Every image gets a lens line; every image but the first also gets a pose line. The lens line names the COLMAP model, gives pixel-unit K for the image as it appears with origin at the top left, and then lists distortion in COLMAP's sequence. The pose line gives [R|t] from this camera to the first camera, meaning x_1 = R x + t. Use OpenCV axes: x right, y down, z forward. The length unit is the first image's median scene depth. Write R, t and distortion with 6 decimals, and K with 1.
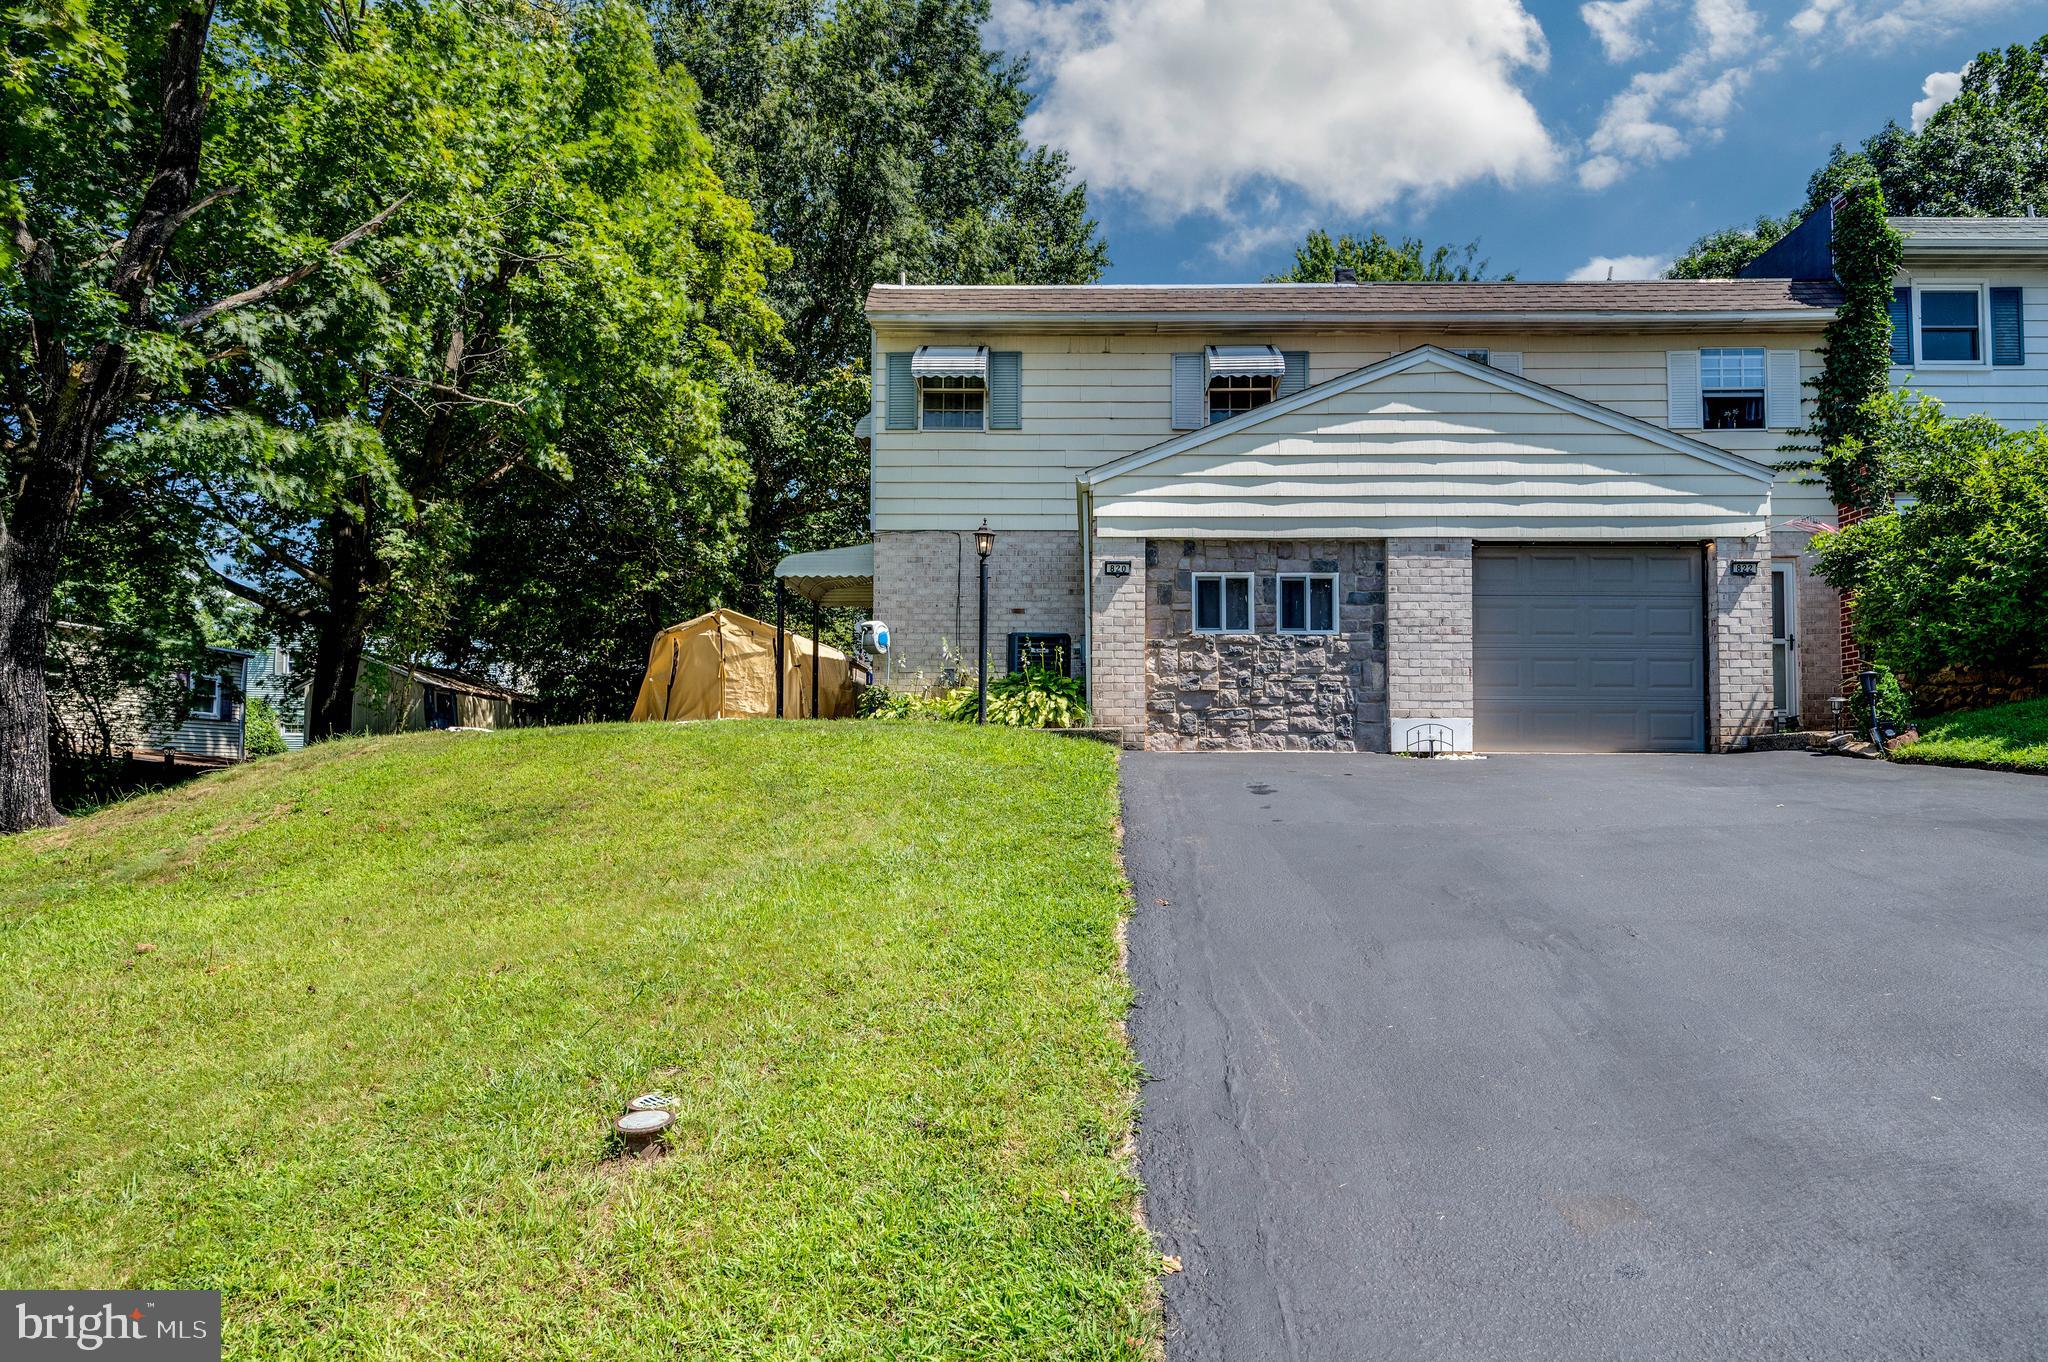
lens RADIAL K [[1086.4, 0, 1068.5], [0, 1086.4, 756.7], [0, 0, 1]] dist [-0.001637, -0.001044]
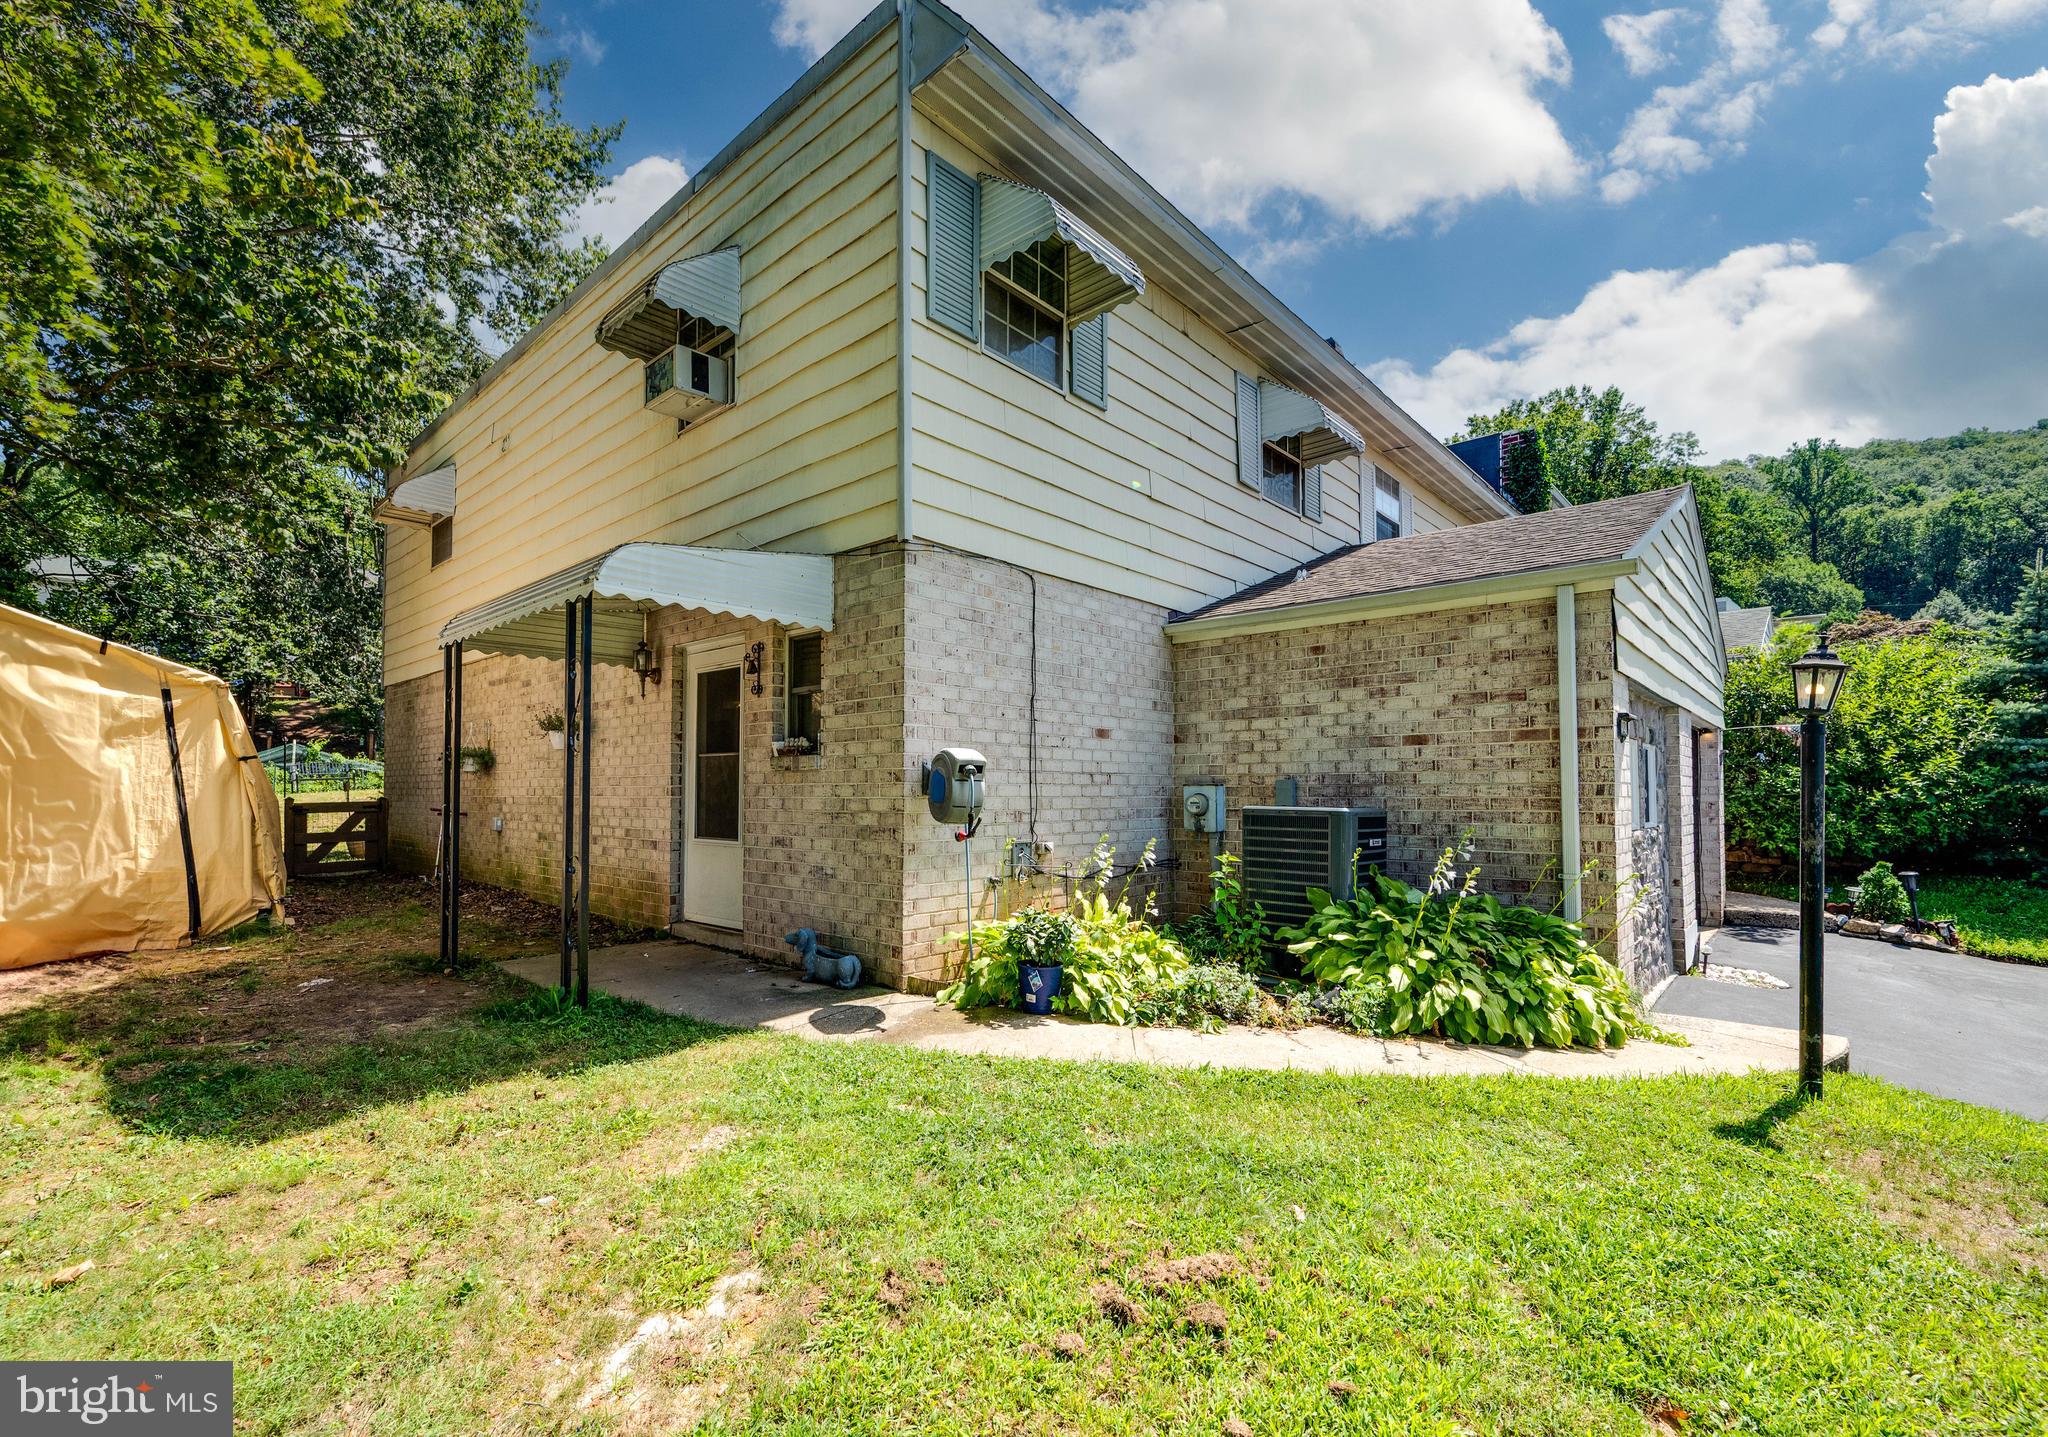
lens RADIAL K [[900.9, 0, 1013.8], [0, 900.9, 770.4], [0, 0, 1]] dist [-0.003844, 0.000161]
pose [[0.667583, 0.017593, 0.744327, -0.531797], [-0.016201, 0.999827, -0.009102, -0.137885], [-0.744359, -0.005983, 0.667753, 0.907989]]
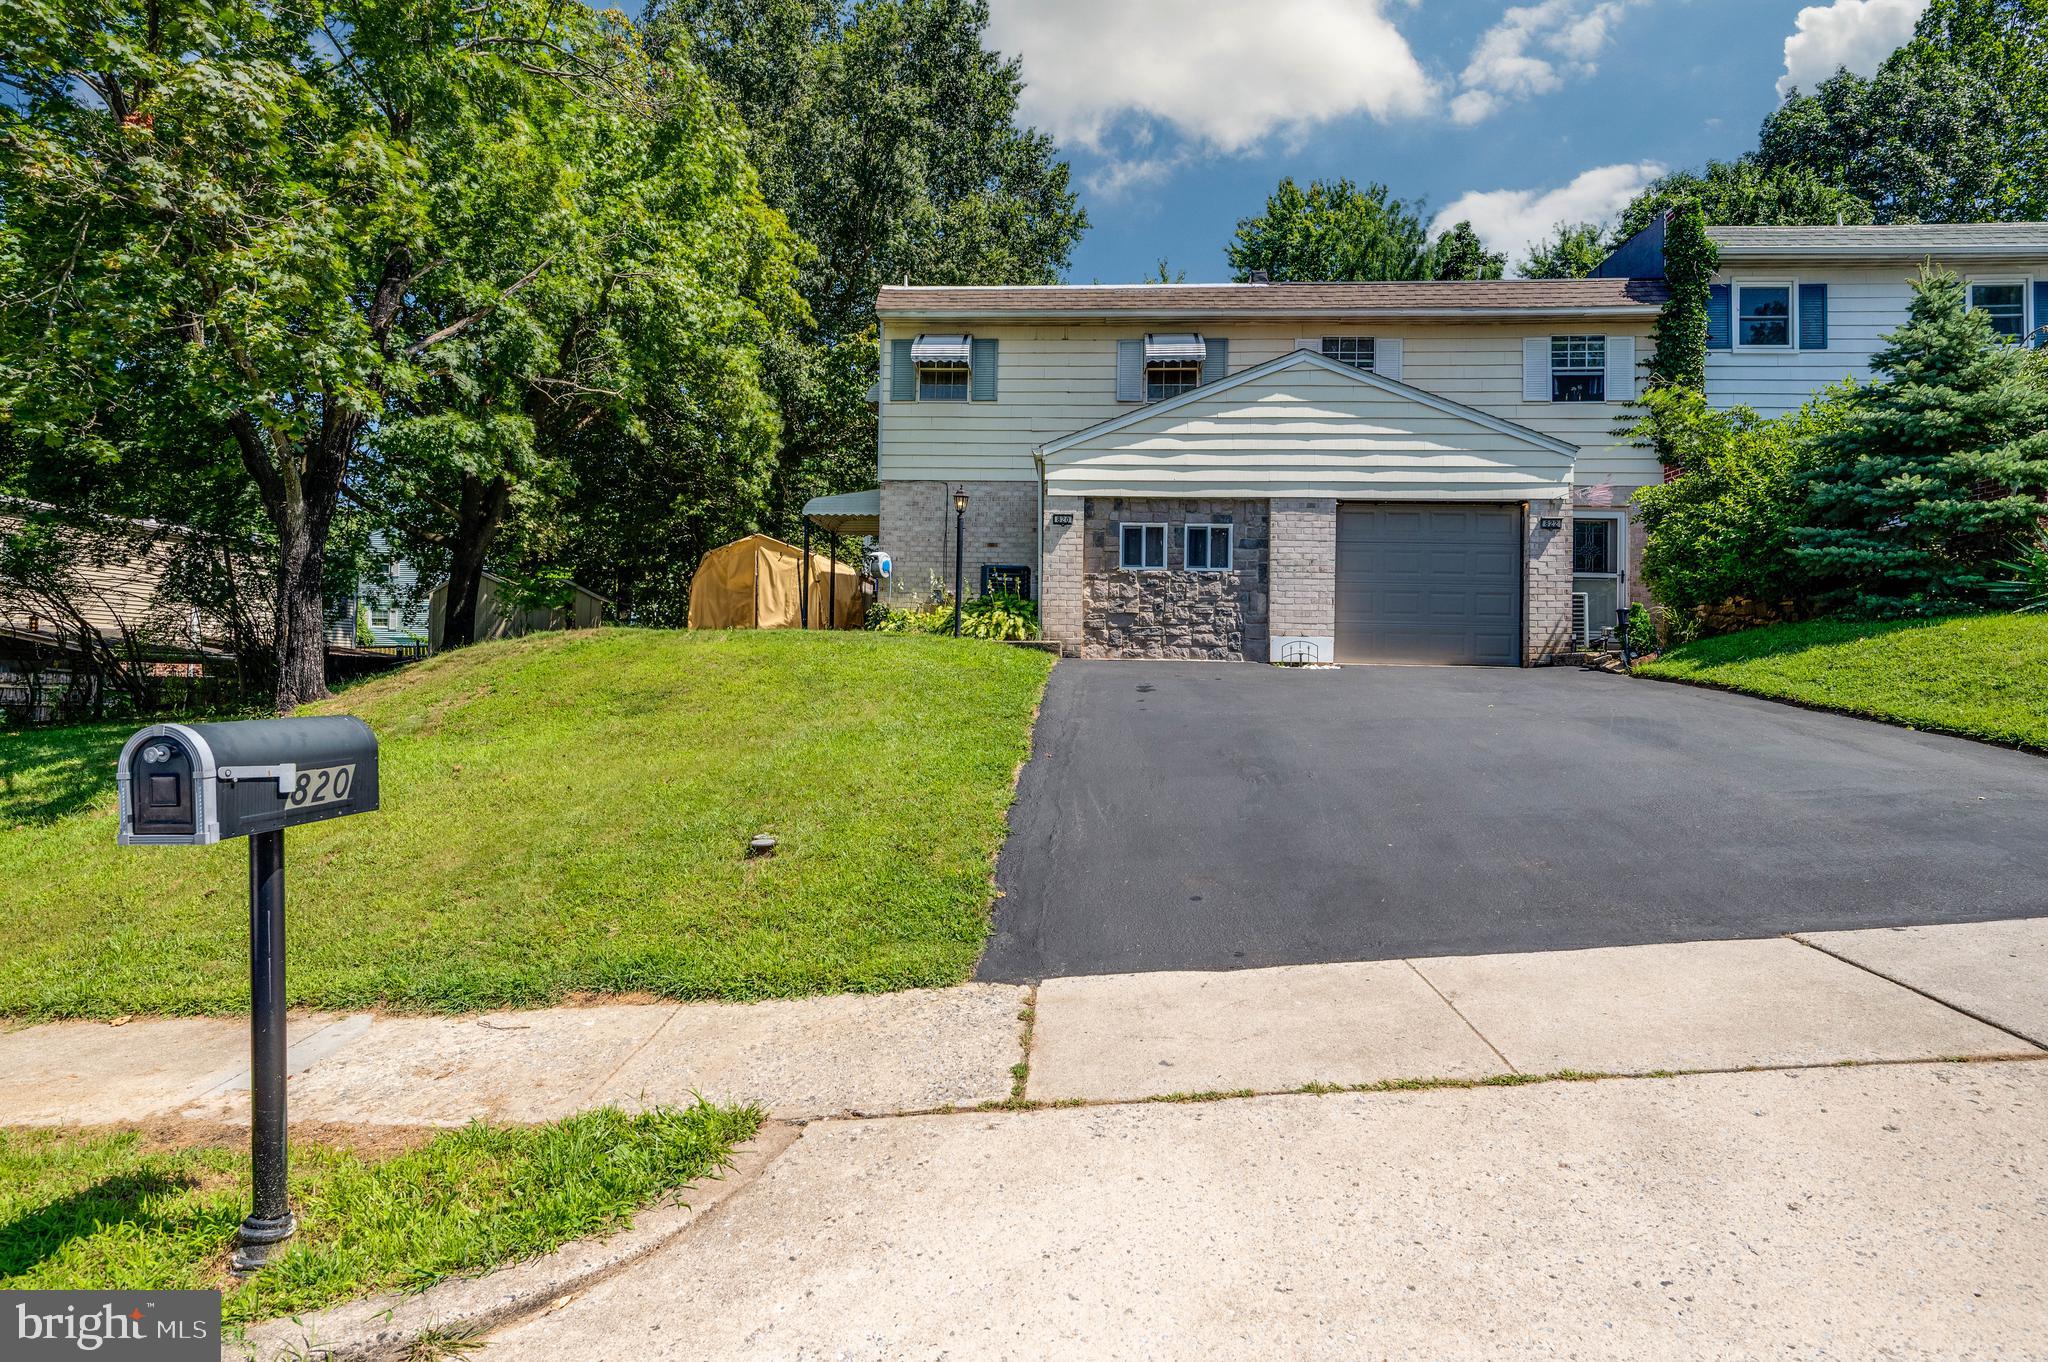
lens RADIAL K [[1033.5, 0, 1003.3], [0, 1033.5, 667.6], [0, 0, 1]] dist [-0.000004, -0.000417]
pose [[0.998203, 0.016485, -0.057611, 0.047626], [-0.015772, 0.999794, 0.012813, -0.008235], [0.057811, -0.011881, 0.998257, -0.255727]]
